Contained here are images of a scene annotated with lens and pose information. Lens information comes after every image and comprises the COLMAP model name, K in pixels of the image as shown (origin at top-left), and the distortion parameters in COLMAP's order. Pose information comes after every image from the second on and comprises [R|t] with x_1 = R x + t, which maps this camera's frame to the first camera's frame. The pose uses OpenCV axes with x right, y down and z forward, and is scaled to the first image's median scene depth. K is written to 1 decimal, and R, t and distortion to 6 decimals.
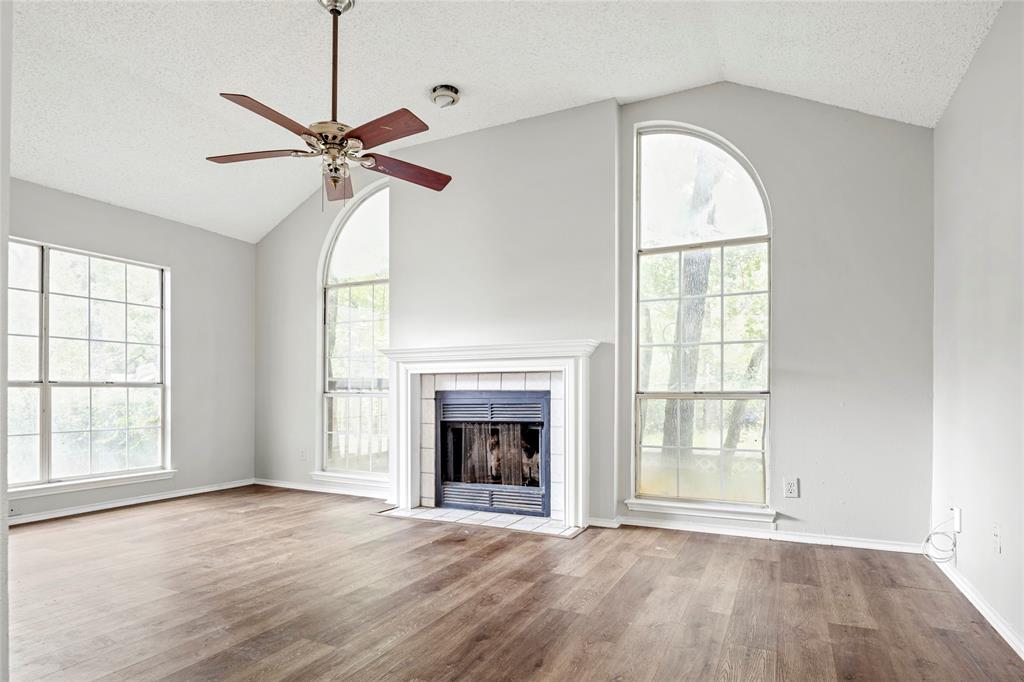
lens RADIAL K [[556.5, 0, 518.5], [0, 556.5, 393.8], [0, 0, 1]] dist [-0.001590, -0.004376]
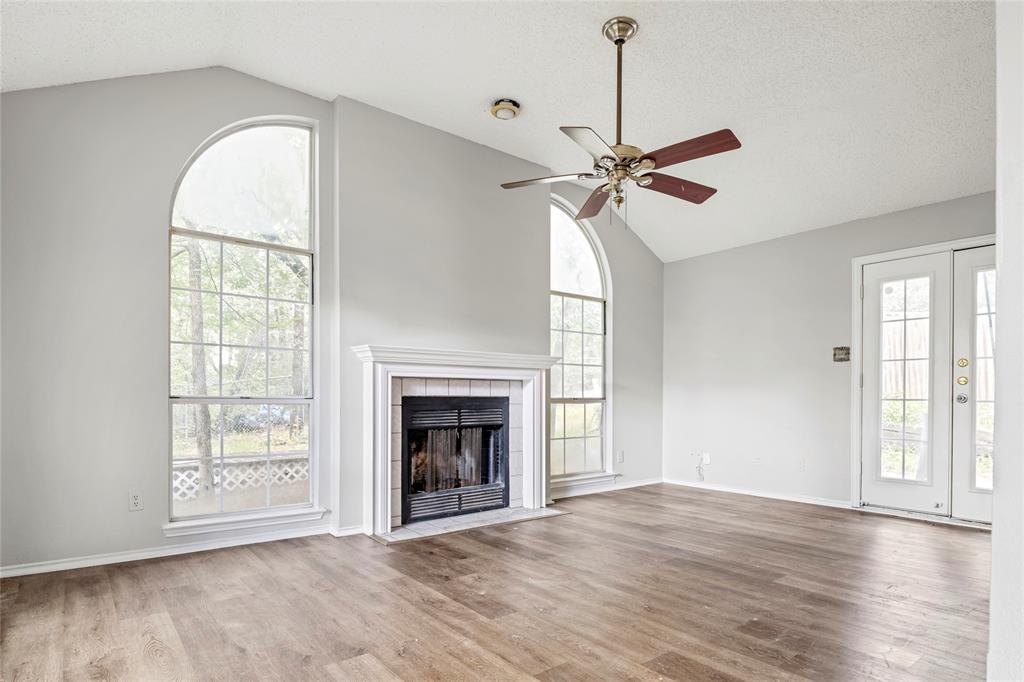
lens RADIAL K [[556.5, 0, 525.3], [0, 556.5, 404.5], [0, 0, 1]] dist [-0.001590, -0.004376]
pose [[0.424724, -0.008054, 0.905287, -0.920869], [-0.002193, 0.999948, 0.009925, -0.001122], [-0.905320, -0.006201, 0.424685, 0.457039]]
